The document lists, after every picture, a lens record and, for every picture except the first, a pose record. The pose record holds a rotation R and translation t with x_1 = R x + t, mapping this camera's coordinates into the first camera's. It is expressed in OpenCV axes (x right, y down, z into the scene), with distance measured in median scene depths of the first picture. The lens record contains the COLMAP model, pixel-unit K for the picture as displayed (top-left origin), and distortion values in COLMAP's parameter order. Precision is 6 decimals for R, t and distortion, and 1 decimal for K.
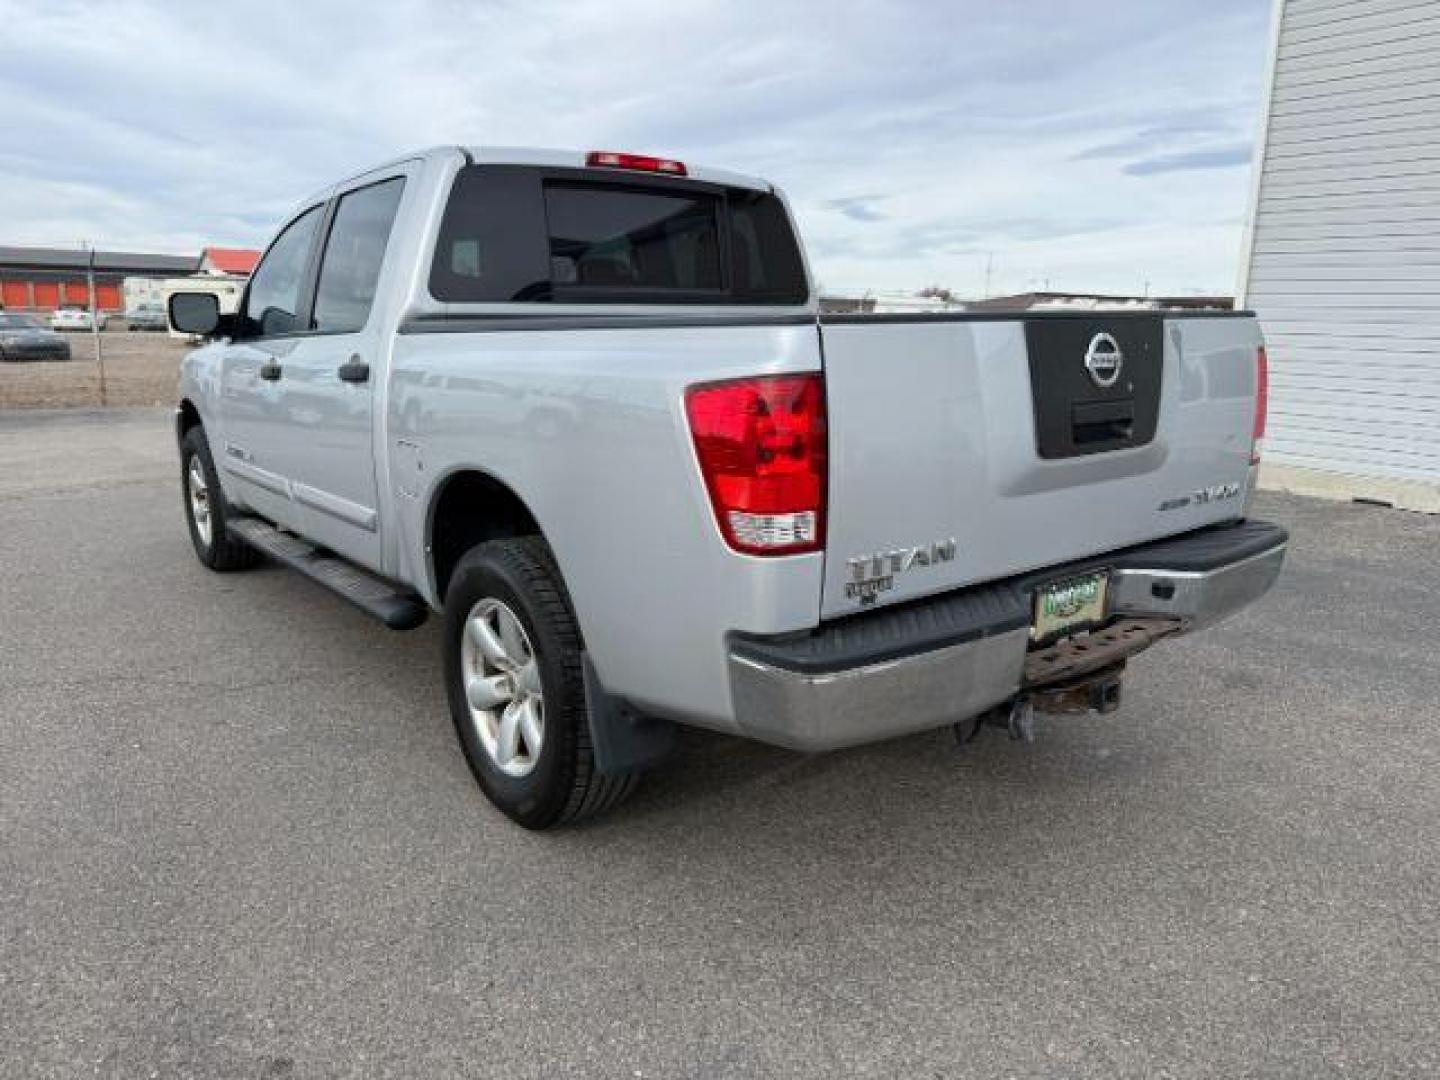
lens RADIAL K [[1017.4, 0, 736.7], [0, 1017.4, 535.9], [0, 0, 1]] dist [0.106555, -0.129396]
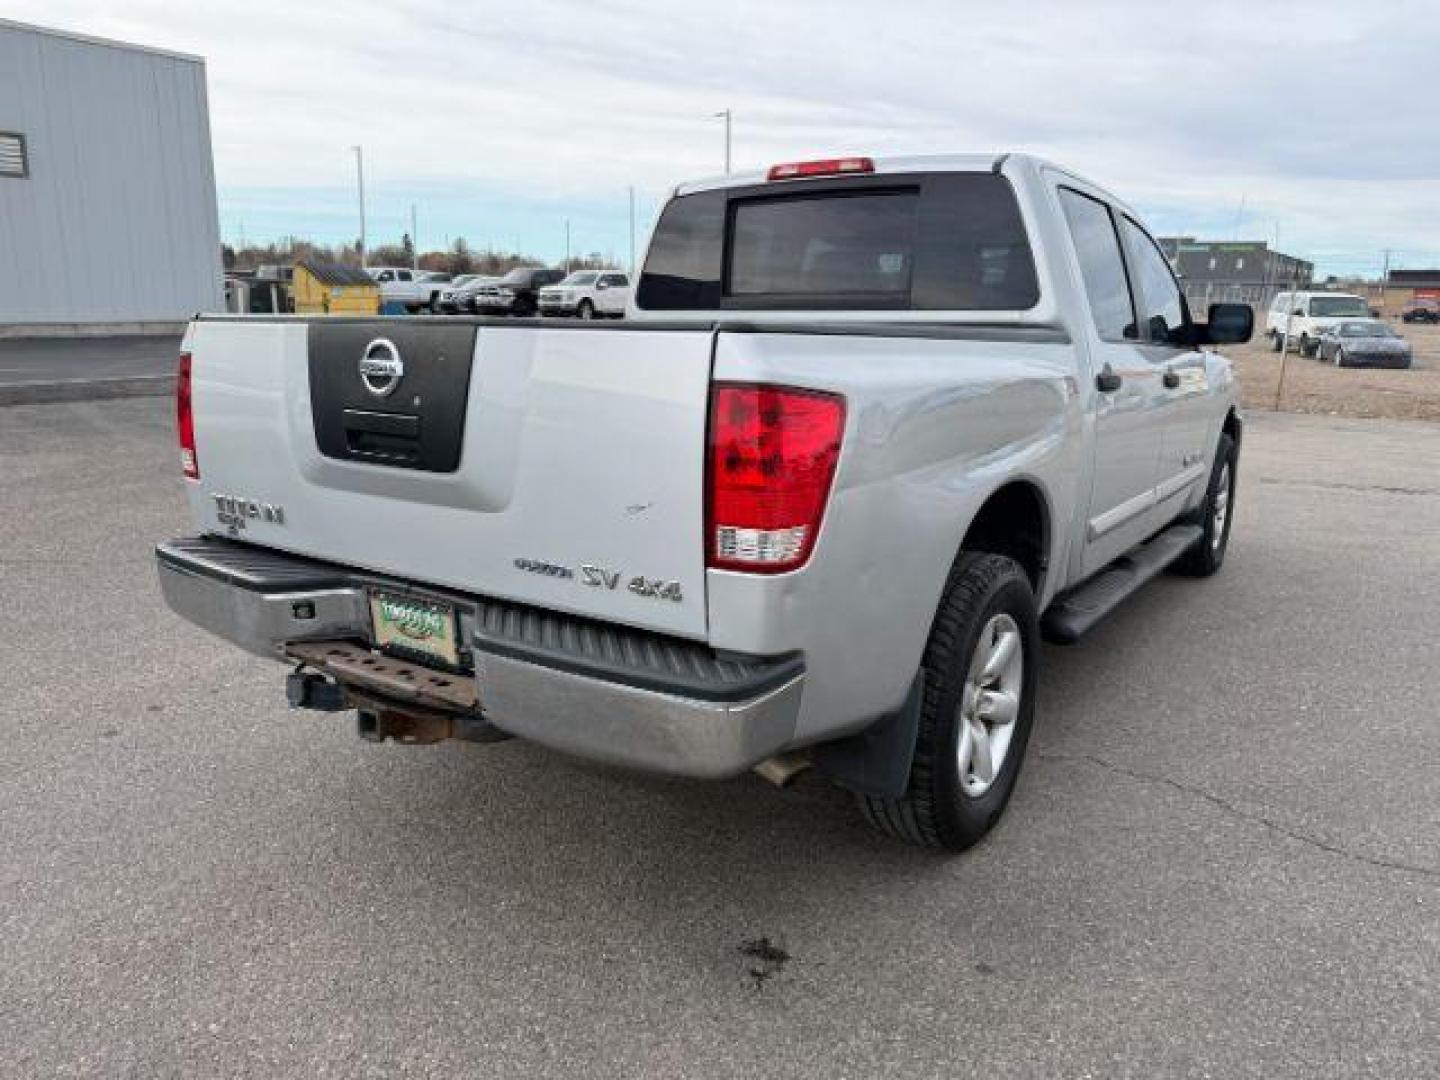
lens RADIAL K [[1042.0, 0, 755.9], [0, 1042.0, 539.8], [0, 0, 1]] dist [0.091711, -0.004265]
pose [[0.286753, 0.201353, -0.936605, 1.302189], [-0.212707, 0.966642, 0.142687, -0.214303], [0.934092, 0.158307, 0.320017, 0.971713]]
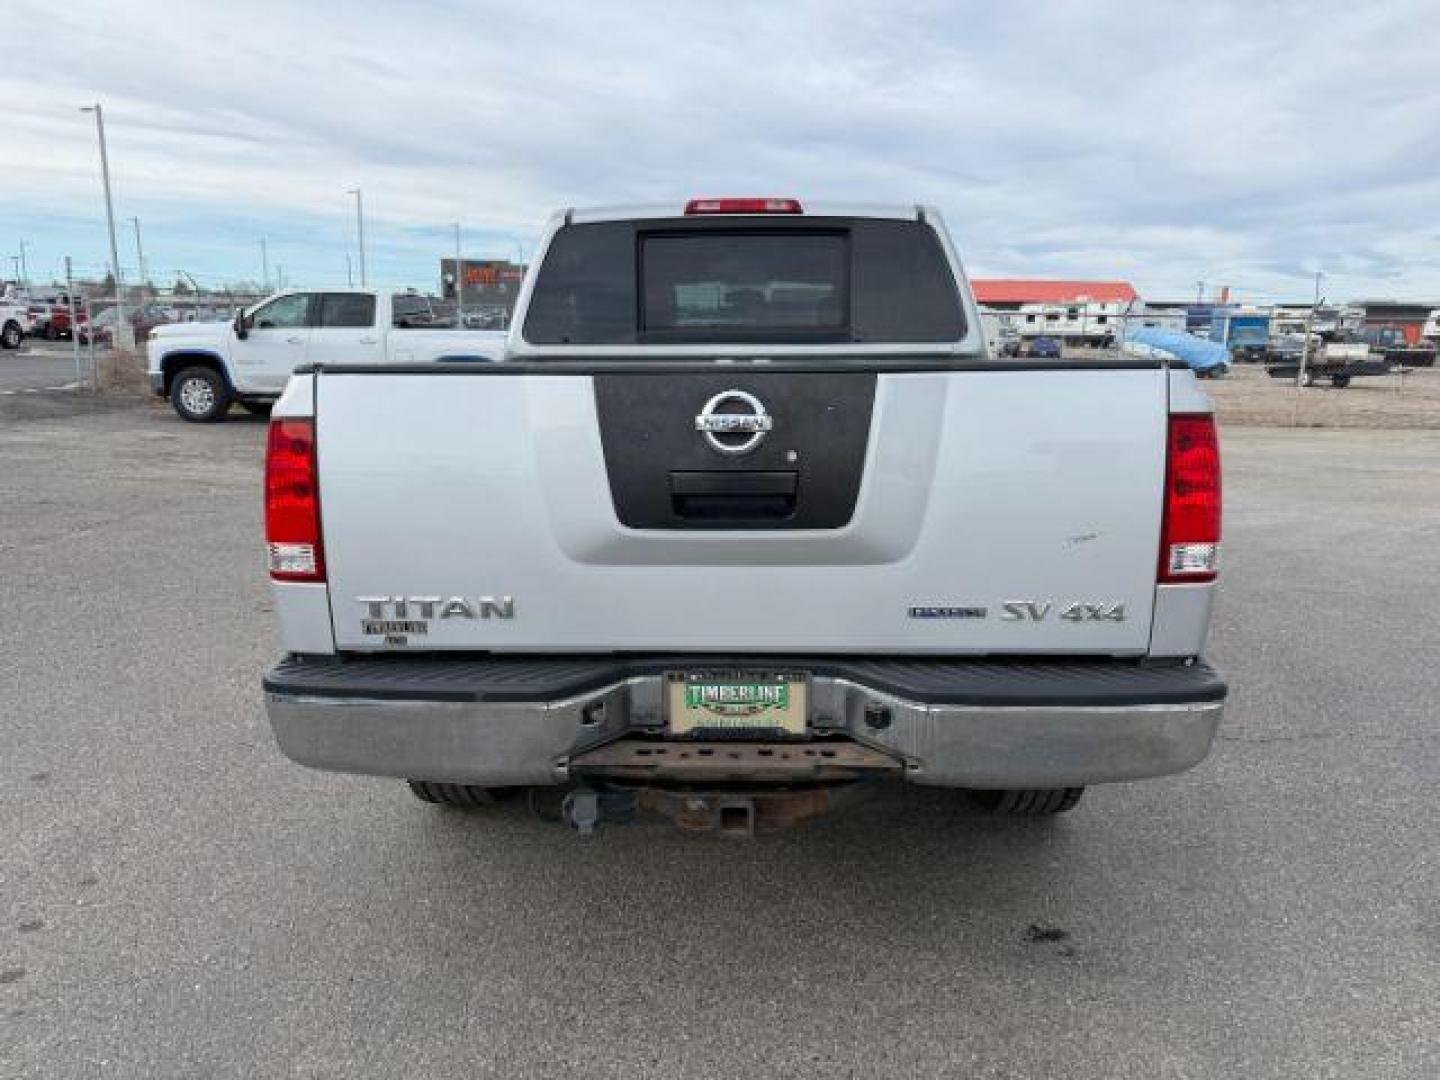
lens RADIAL K [[1017.4, 0, 736.7], [0, 1017.4, 535.9], [0, 0, 1]] dist [0.106555, -0.129396]
pose [[0.755979, 0.119227, -0.643647, 0.855048], [-0.131515, 0.990887, 0.029081, -0.096076], [0.641249, 0.062665, 0.764770, 0.340855]]
